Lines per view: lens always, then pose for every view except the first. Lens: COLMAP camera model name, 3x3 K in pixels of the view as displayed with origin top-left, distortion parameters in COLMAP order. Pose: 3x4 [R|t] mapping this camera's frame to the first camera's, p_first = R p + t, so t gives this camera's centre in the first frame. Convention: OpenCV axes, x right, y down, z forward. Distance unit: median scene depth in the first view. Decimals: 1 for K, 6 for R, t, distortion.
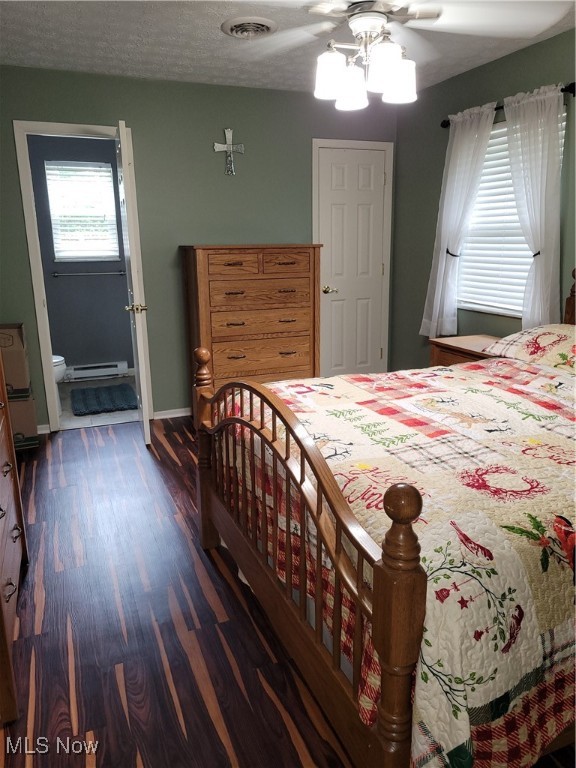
lens RADIAL K [[577.4, 0, 299.7], [0, 577.4, 372.3], [0, 0, 1]] dist [0.050326, -0.027043]
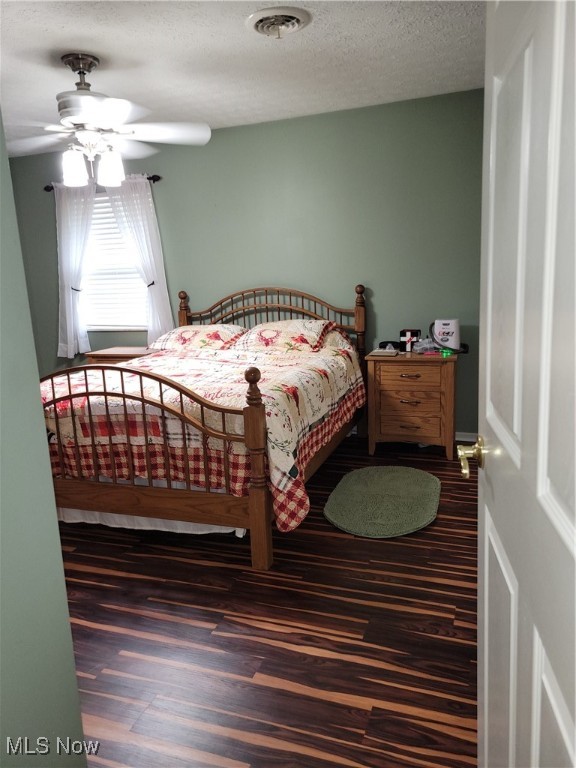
lens RADIAL K [[577.4, 0, 282.8], [0, 577.4, 383.1], [0, 0, 1]] dist [0.050326, -0.027043]
pose [[0.679006, -0.163999, 0.715581, -0.445318], [0.209132, 0.977552, 0.025596, 0.070879], [-0.703715, 0.132271, 0.698061, -0.219098]]
